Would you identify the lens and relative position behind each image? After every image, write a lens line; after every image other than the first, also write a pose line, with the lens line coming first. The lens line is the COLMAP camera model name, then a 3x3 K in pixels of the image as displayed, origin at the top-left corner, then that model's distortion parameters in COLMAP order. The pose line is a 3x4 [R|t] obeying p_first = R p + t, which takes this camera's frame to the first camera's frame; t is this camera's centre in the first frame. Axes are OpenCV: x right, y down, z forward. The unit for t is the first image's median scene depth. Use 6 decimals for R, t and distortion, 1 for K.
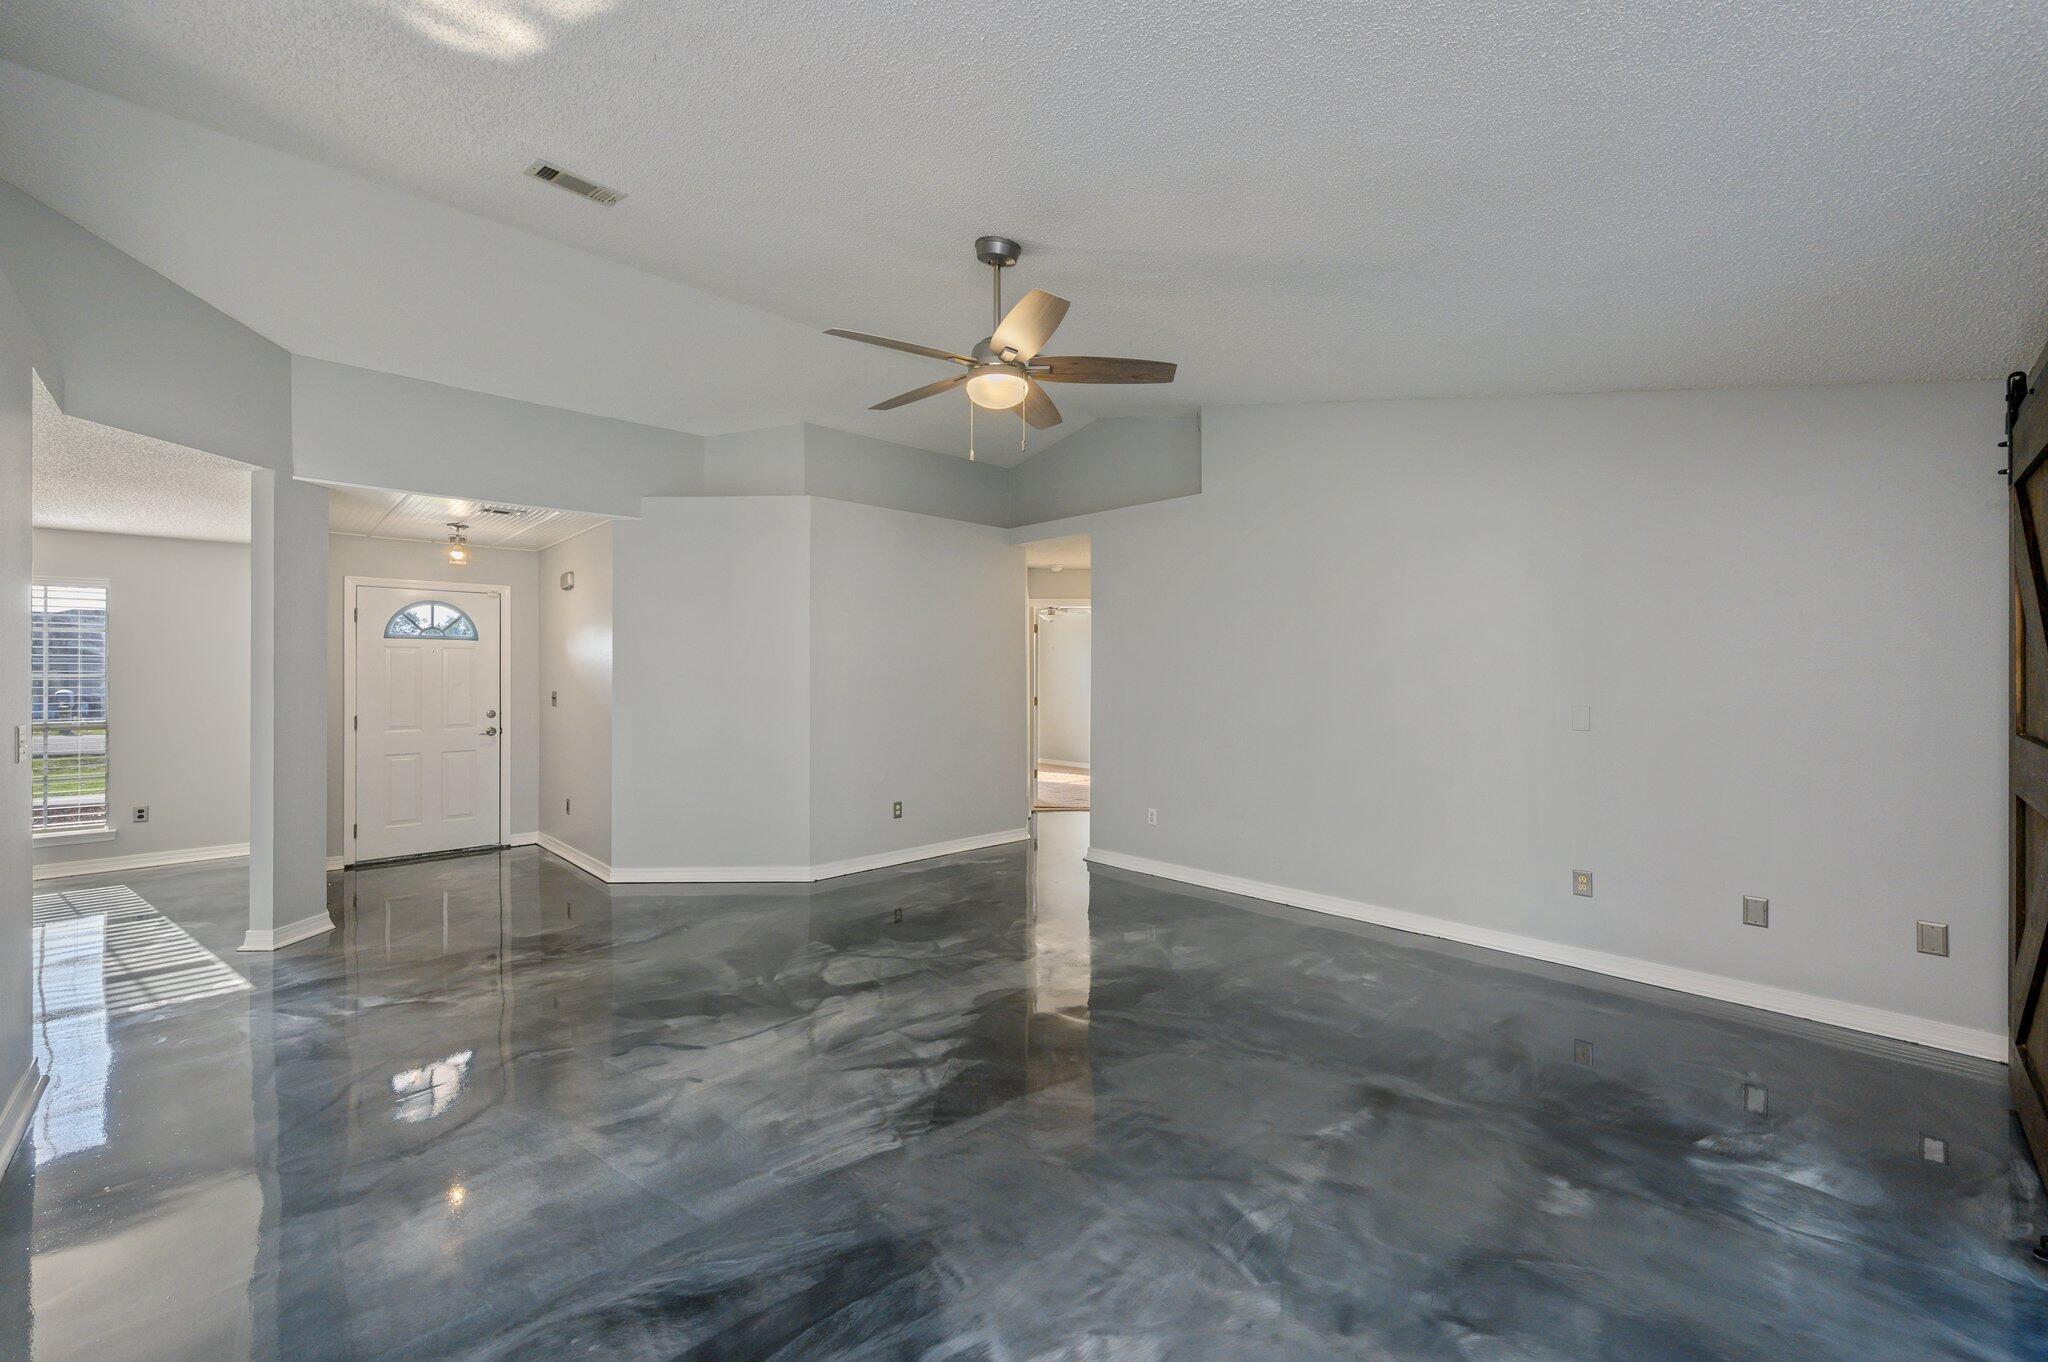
lens RADIAL K [[813.5, 0, 1024.0], [0, 813.5, 670.3], [0, 0, 1]] dist [0.001788, 0.000431]
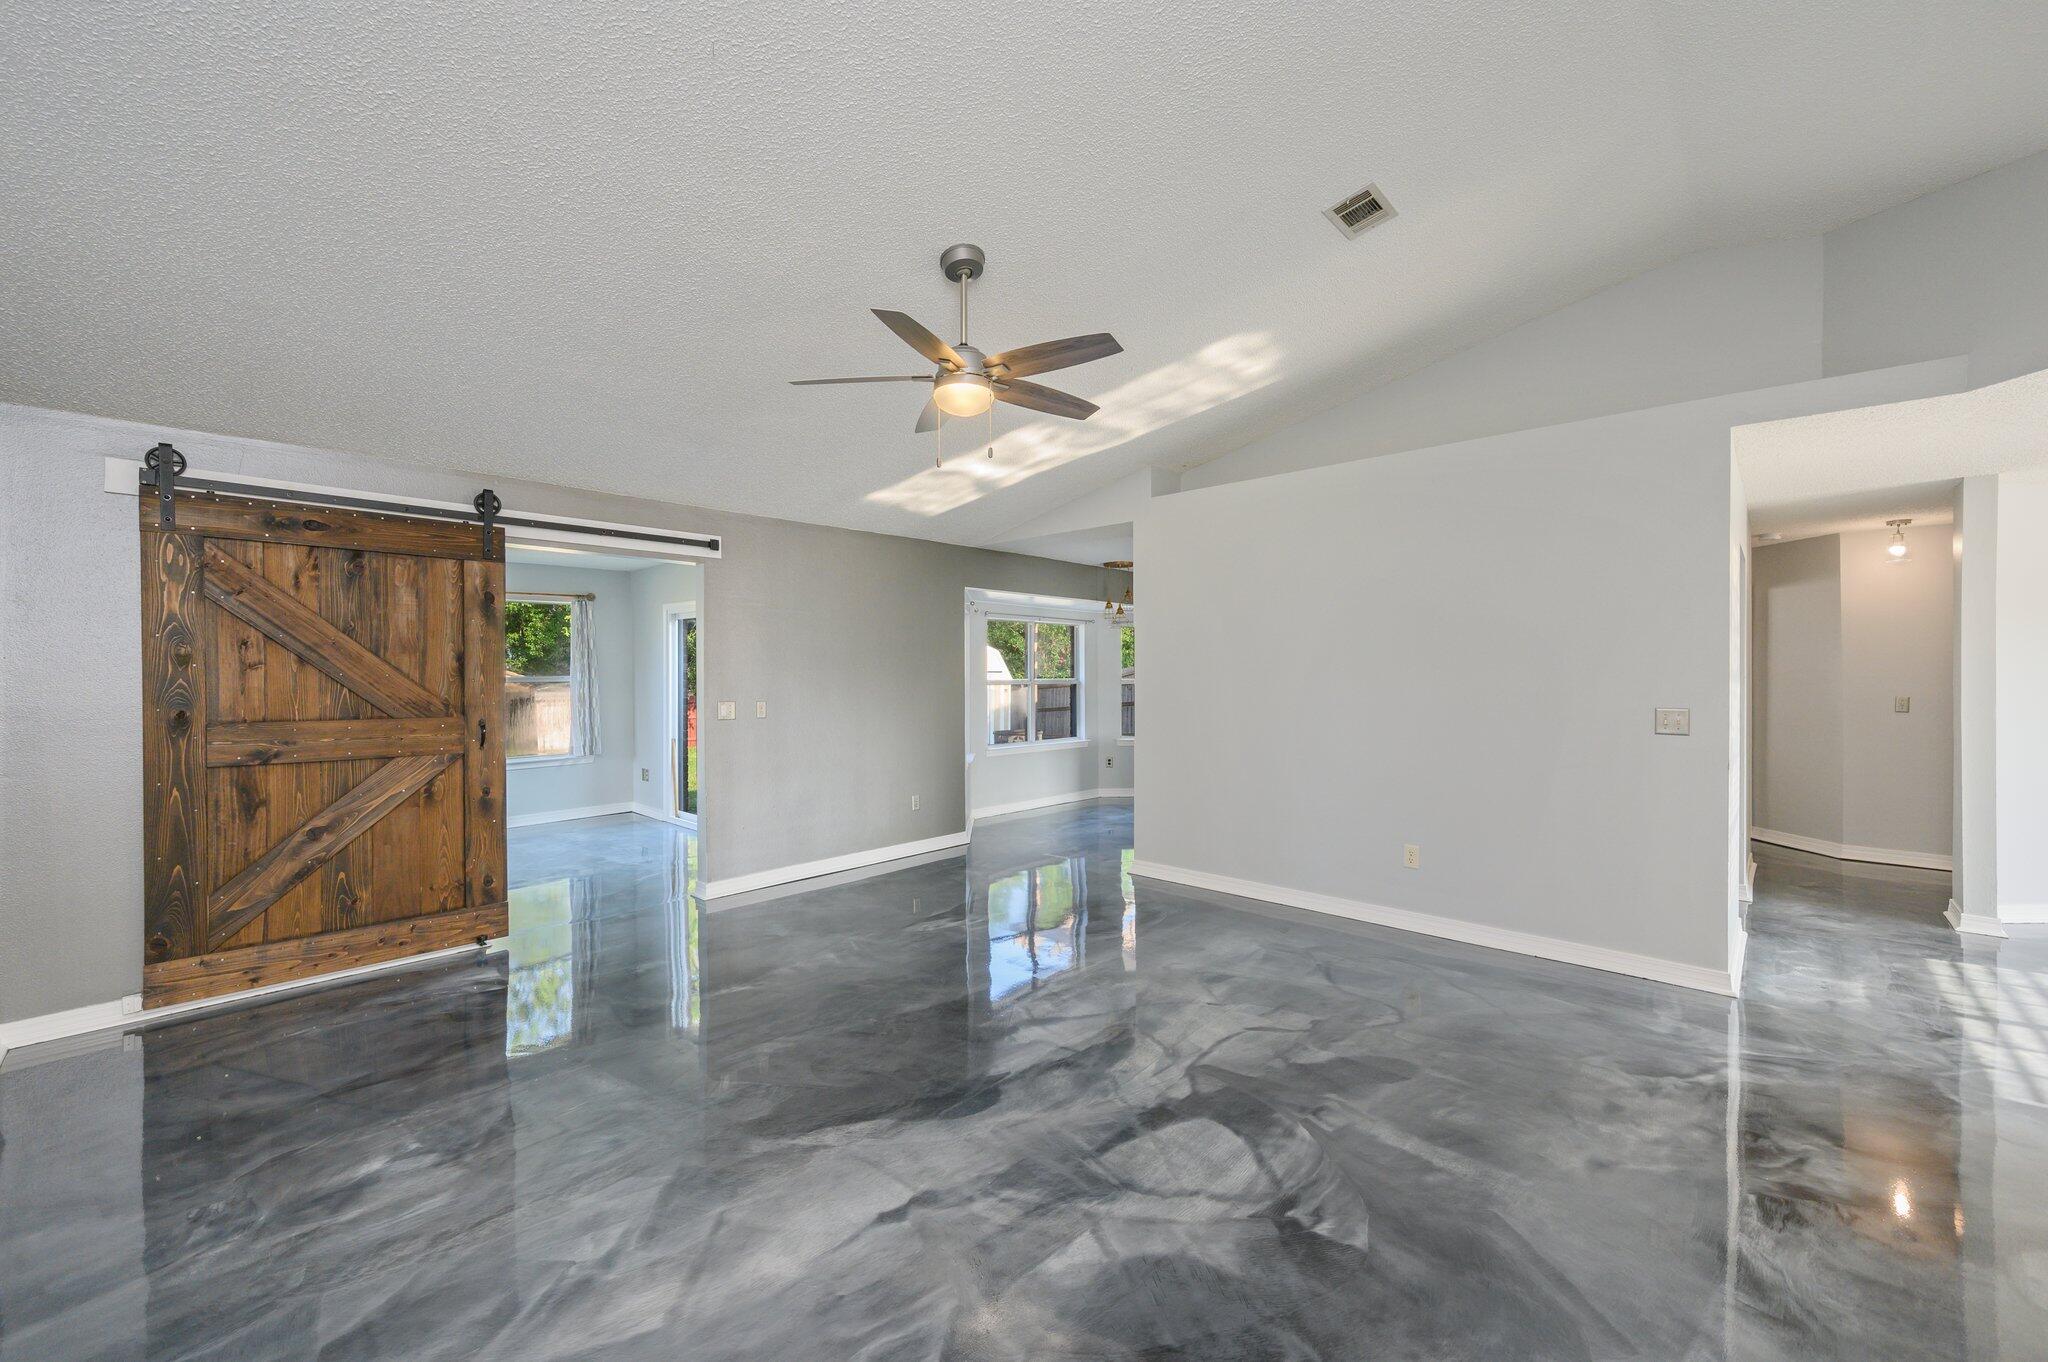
lens RADIAL K [[813.5, 0, 1024.0], [0, 813.5, 670.3], [0, 0, 1]] dist [0.001788, 0.000431]
pose [[-0.998927, 0.006913, -0.045798, -0.055479], [0.007364, 0.999926, -0.009685, 0.009072], [0.045727, -0.010012, -0.998904, 1.870177]]
